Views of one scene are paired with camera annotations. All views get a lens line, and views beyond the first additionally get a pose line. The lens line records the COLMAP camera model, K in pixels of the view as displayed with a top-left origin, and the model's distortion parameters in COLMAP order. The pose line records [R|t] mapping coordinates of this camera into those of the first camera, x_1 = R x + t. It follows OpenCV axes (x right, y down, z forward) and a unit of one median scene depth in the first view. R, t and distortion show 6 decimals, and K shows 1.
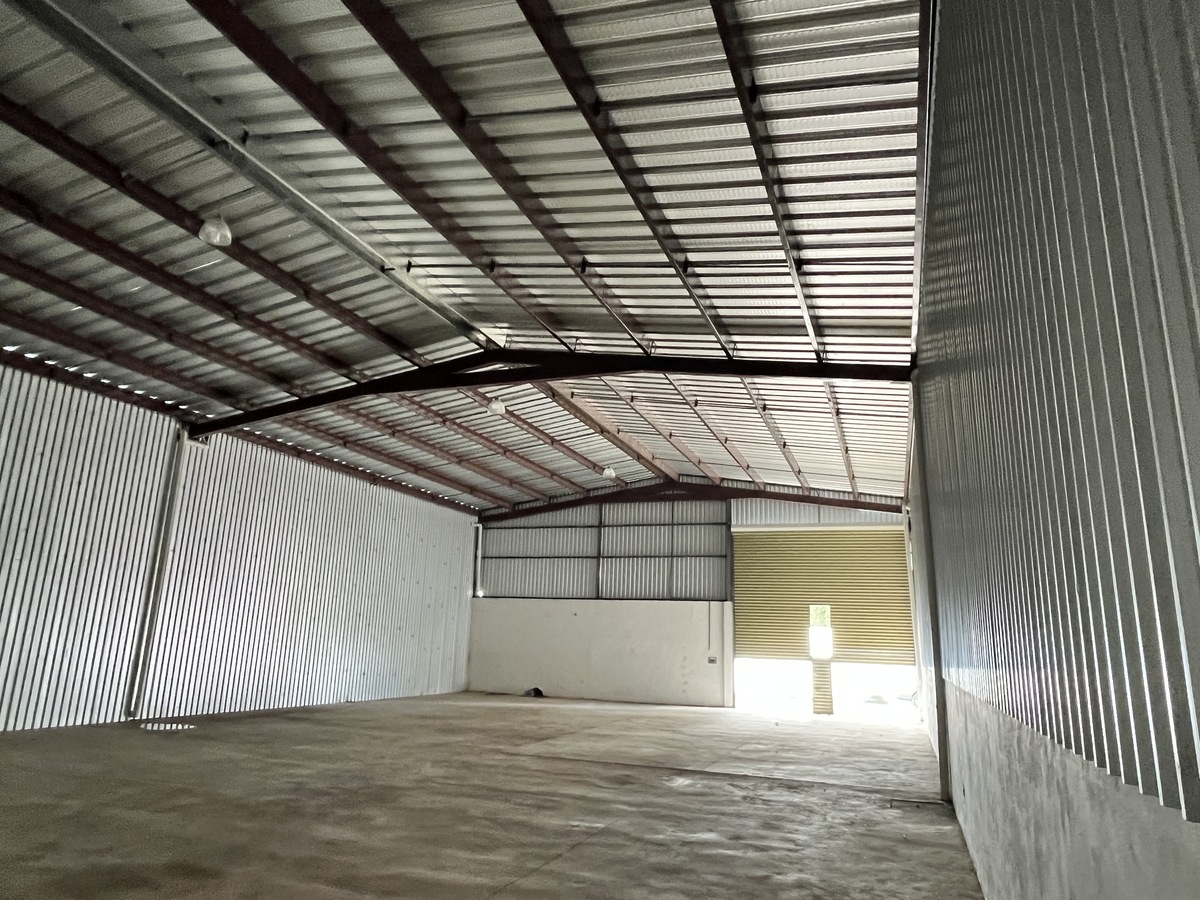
lens RADIAL K [[774.4, 0, 600.0], [0, 774.4, 460.6], [0, 0, 1]] dist [0.006958, -0.010153]
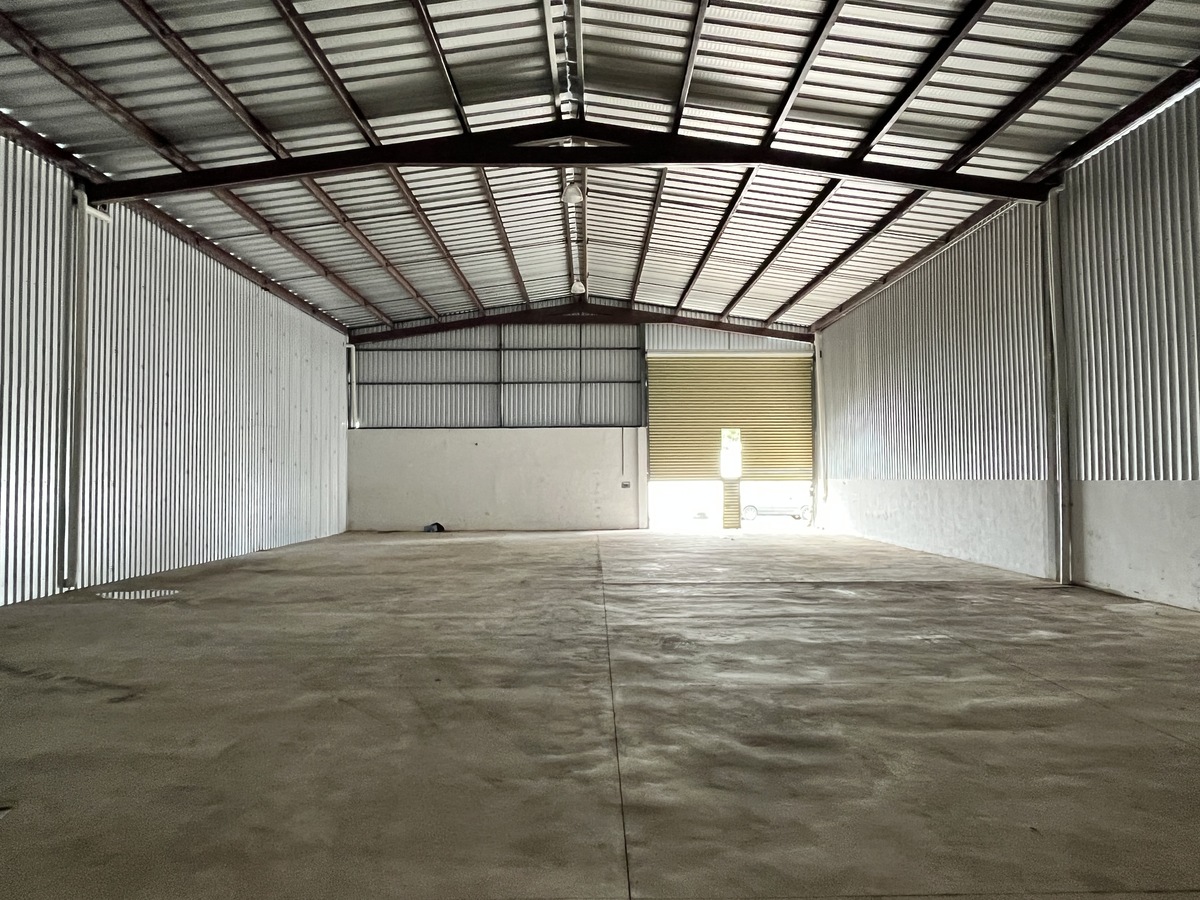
lens RADIAL K [[774.4, 0, 612.6], [0, 774.4, 441.4], [0, 0, 1]] dist [0.006958, -0.010153]
pose [[0.929328, -0.024213, 0.368460, -0.422577], [-0.044652, 0.983157, 0.177227, 0.044815], [-0.366545, -0.181154, 0.912594, 0.178772]]
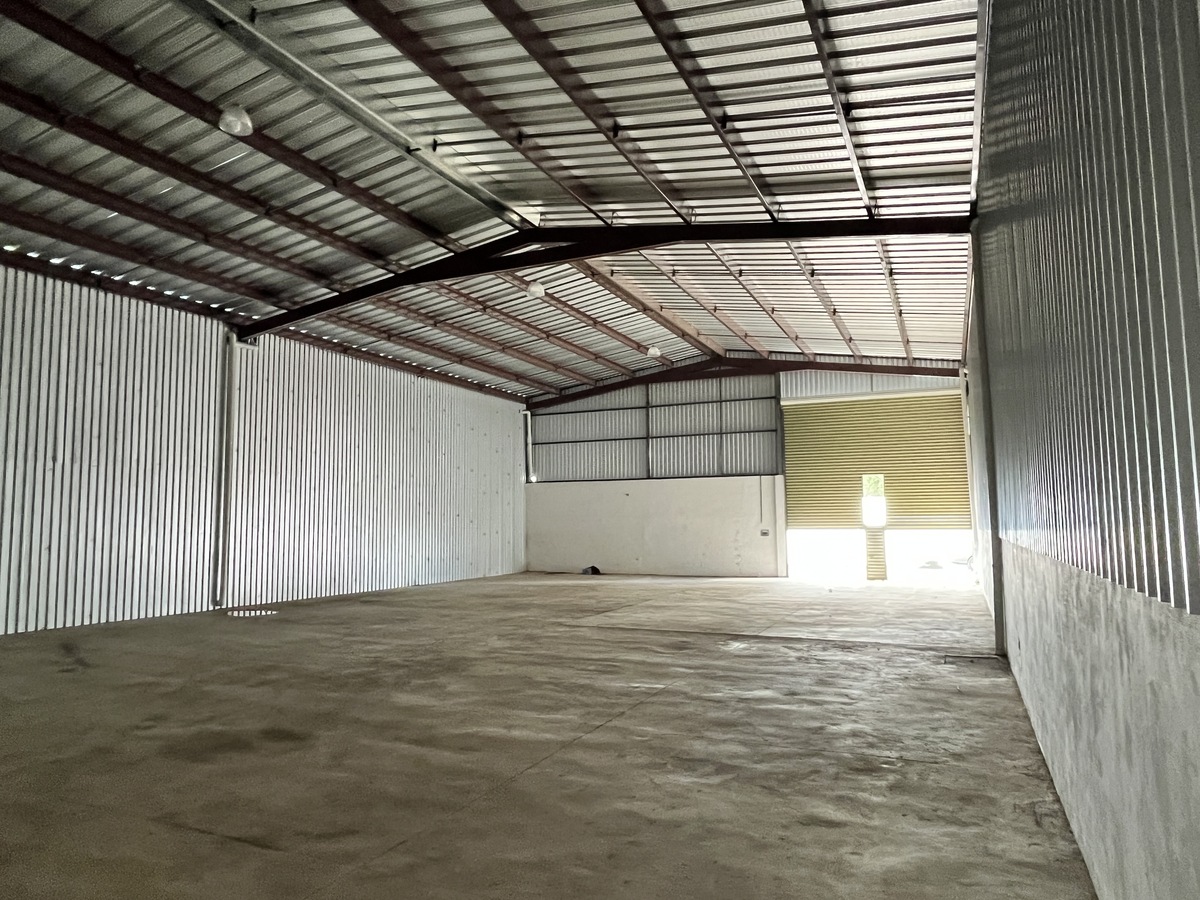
lens RADIAL K [[774.4, 0, 597.0], [0, 774.4, 459.3], [0, 0, 1]] dist [0.006958, -0.010153]
pose [[0.996449, -0.048223, -0.069026, 0.001663], [0.057843, 0.987747, 0.144952, 0.005773], [0.061191, -0.148430, 0.987028, 0.003110]]
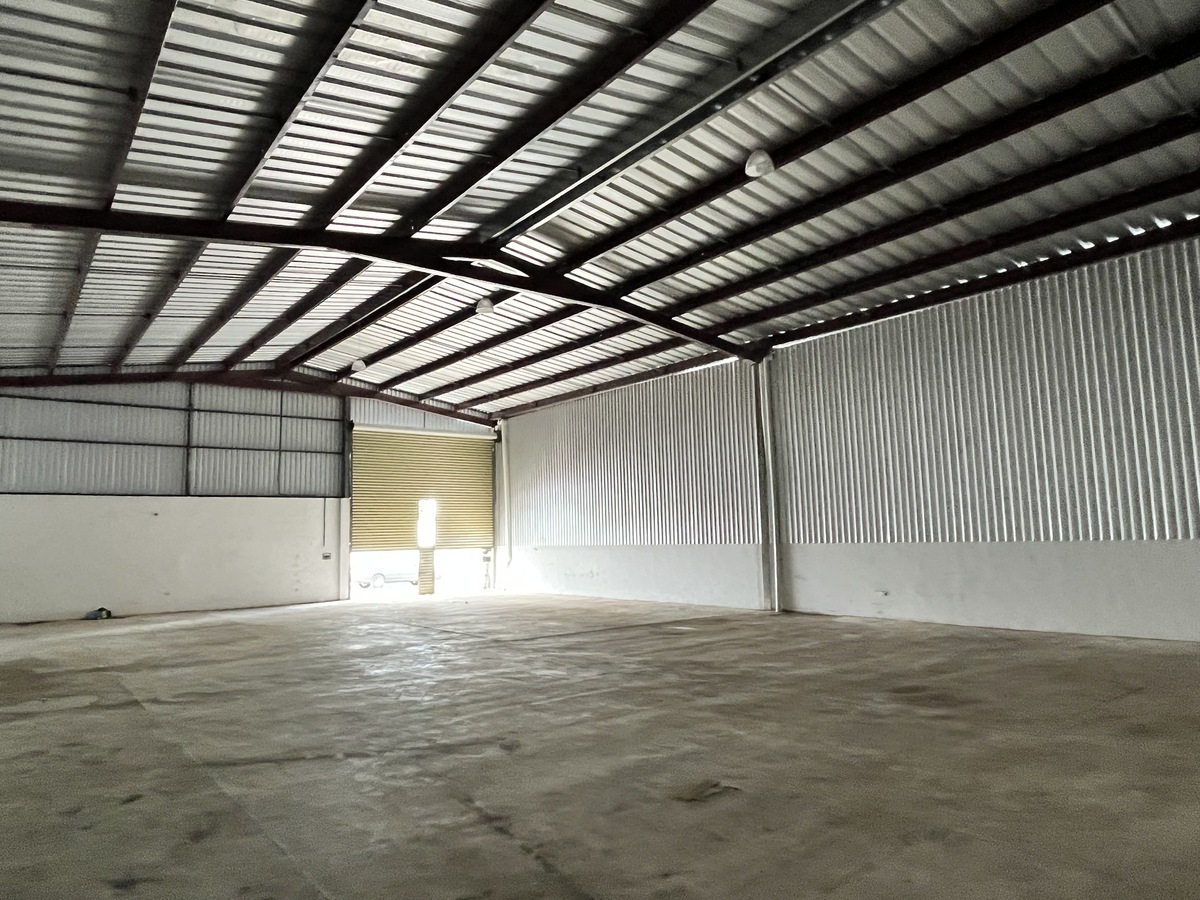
lens RADIAL K [[774.4, 0, 606.0], [0, 774.4, 448.5], [0, 0, 1]] dist [0.006958, -0.010153]
pose [[0.517871, 0.048689, 0.854072, -0.929695], [-0.151912, 0.987745, 0.035803, 0.054463], [-0.841862, -0.148285, 0.518921, 0.357833]]
